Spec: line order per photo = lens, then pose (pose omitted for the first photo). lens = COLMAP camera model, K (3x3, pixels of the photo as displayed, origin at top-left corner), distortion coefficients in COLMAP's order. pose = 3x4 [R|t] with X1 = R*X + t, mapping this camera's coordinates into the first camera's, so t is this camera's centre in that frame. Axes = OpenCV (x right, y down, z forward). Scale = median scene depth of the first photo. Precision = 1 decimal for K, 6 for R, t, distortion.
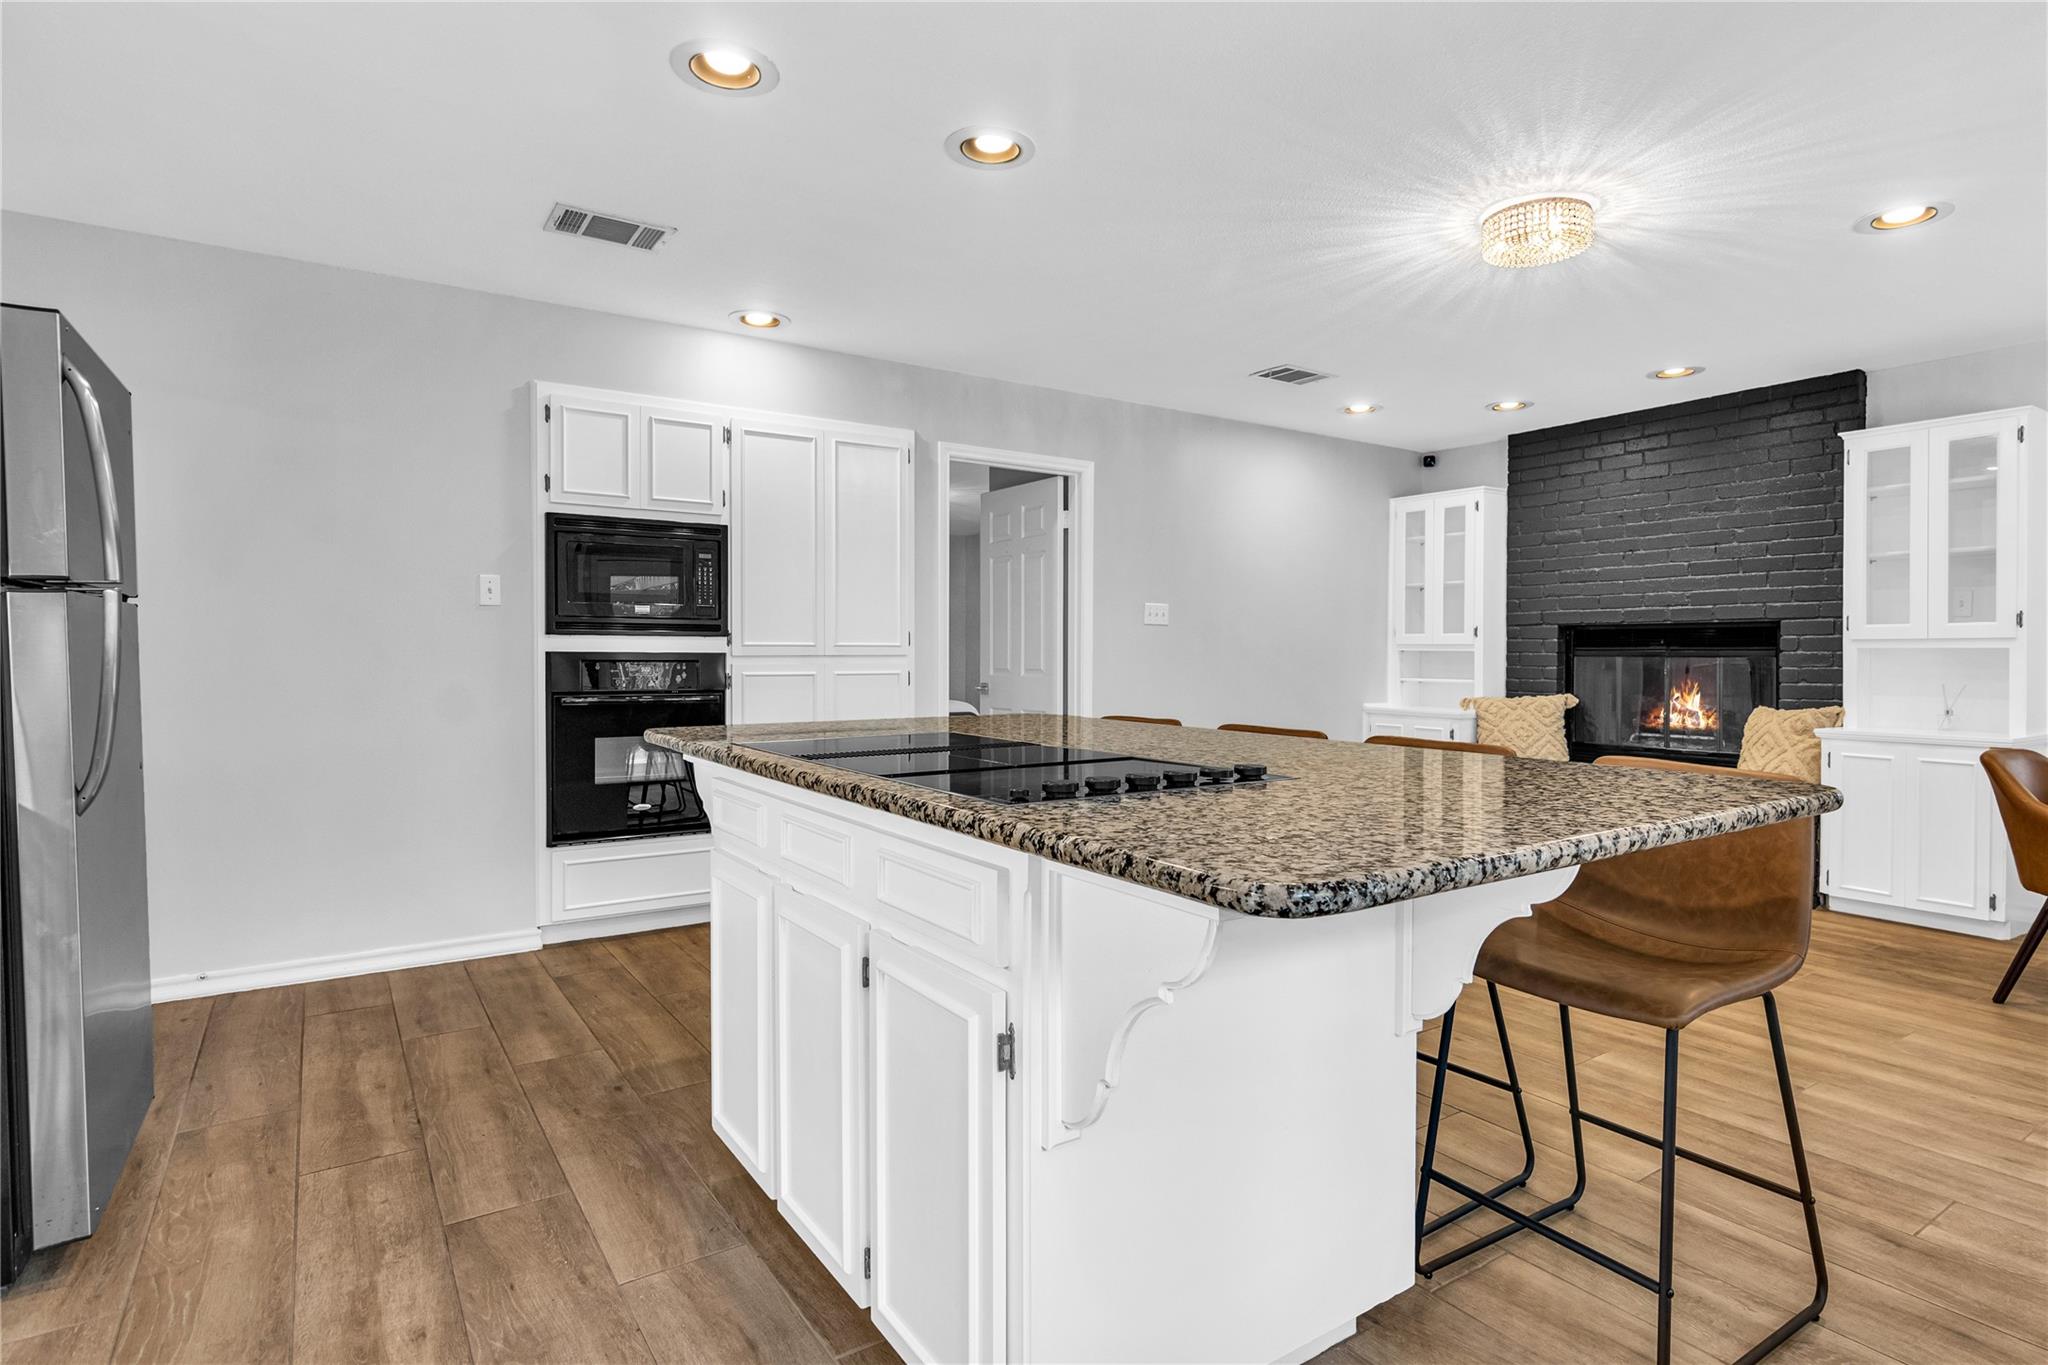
lens RADIAL K [[1067.5, 0, 1039.0], [0, 1067.5, 664.4], [0, 0, 1]] dist [-0.002853, 0.003619]
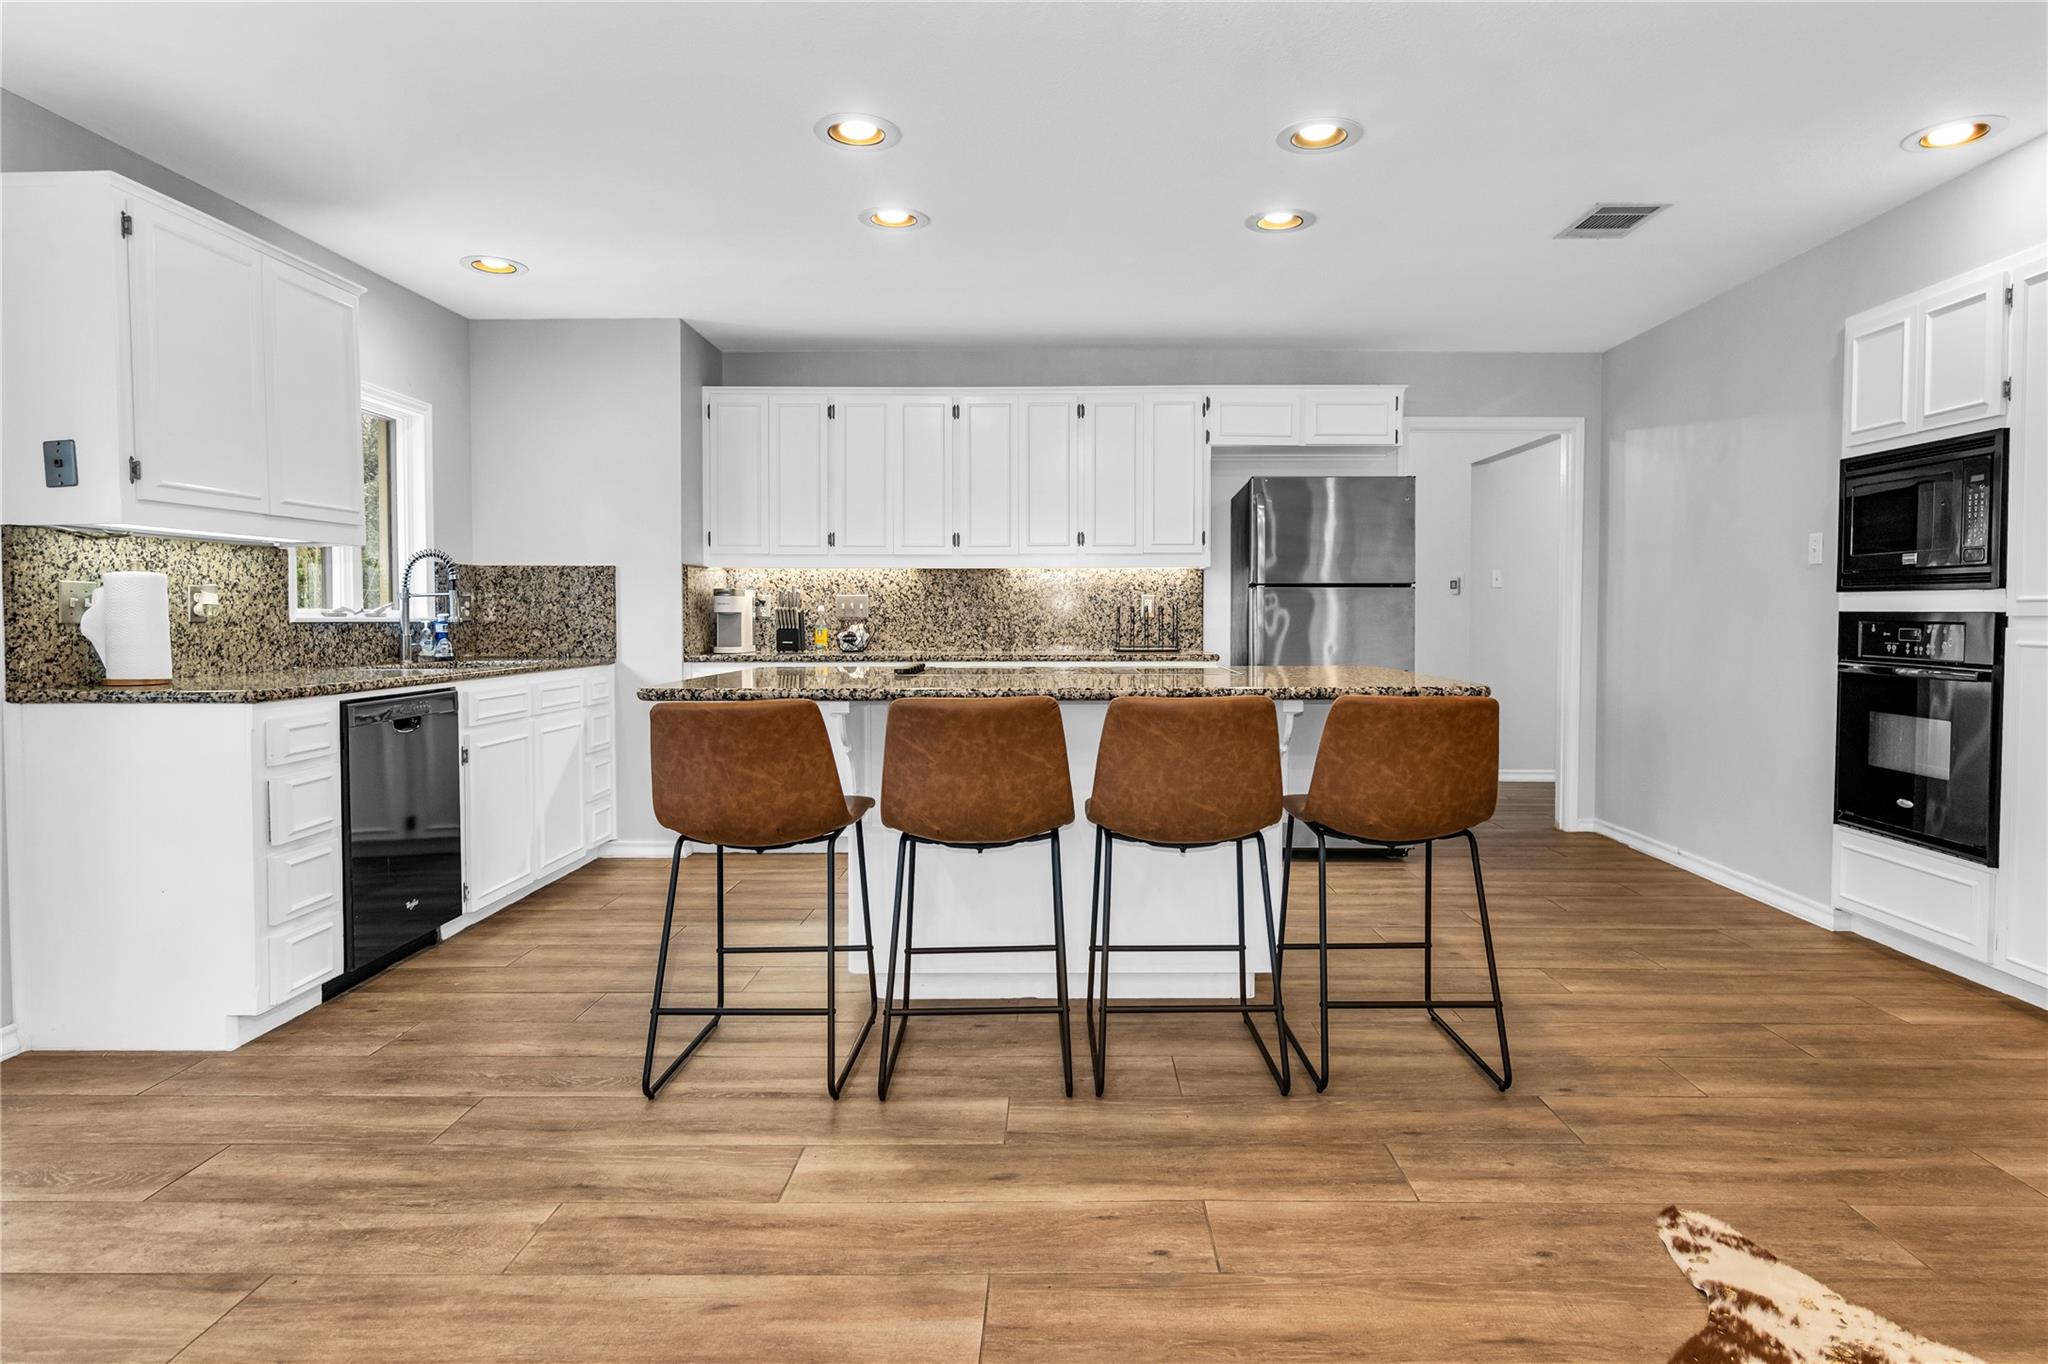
lens RADIAL K [[1067.5, 0, 1045.2], [0, 1067.5, 635.2], [0, 0, 1]] dist [-0.002853, 0.003619]
pose [[-0.560536, 0.014991, -0.827994, 1.086824], [-0.010140, 0.999637, 0.024963, -0.012073], [0.828068, 0.022389, -0.560180, 1.505869]]
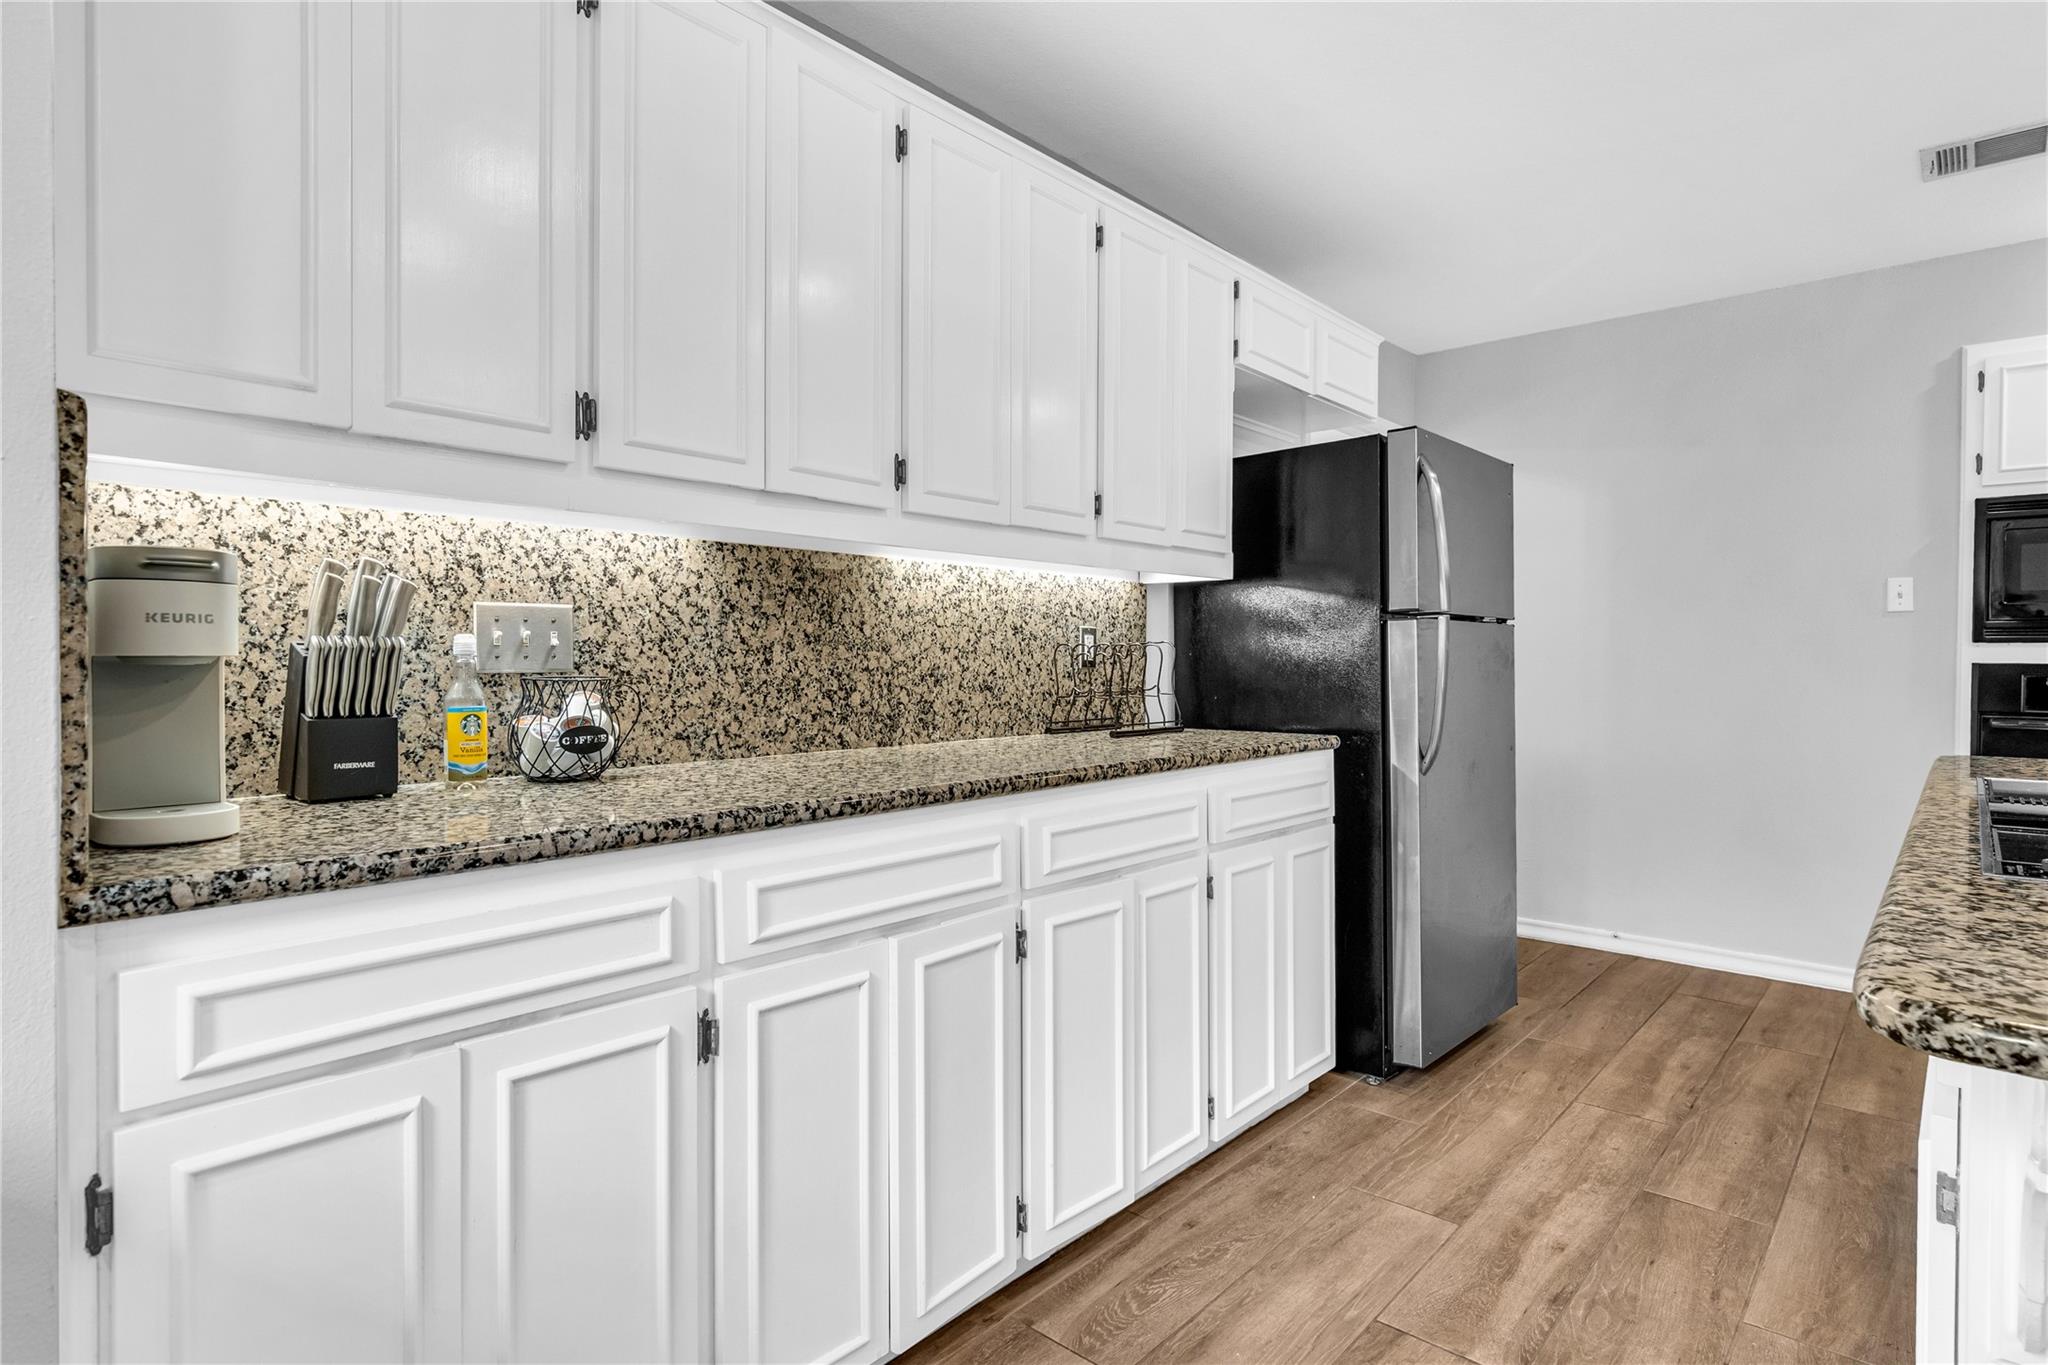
lens RADIAL K [[1067.5, 0, 1034.3], [0, 1067.5, 673.7], [0, 0, 1]] dist [-0.002853, 0.003619]
pose [[0.251236, 0.013309, -0.967834, 0.274232], [-0.015030, 0.999839, 0.009847, -0.000797], [0.967809, 0.012073, 0.251396, 0.100058]]
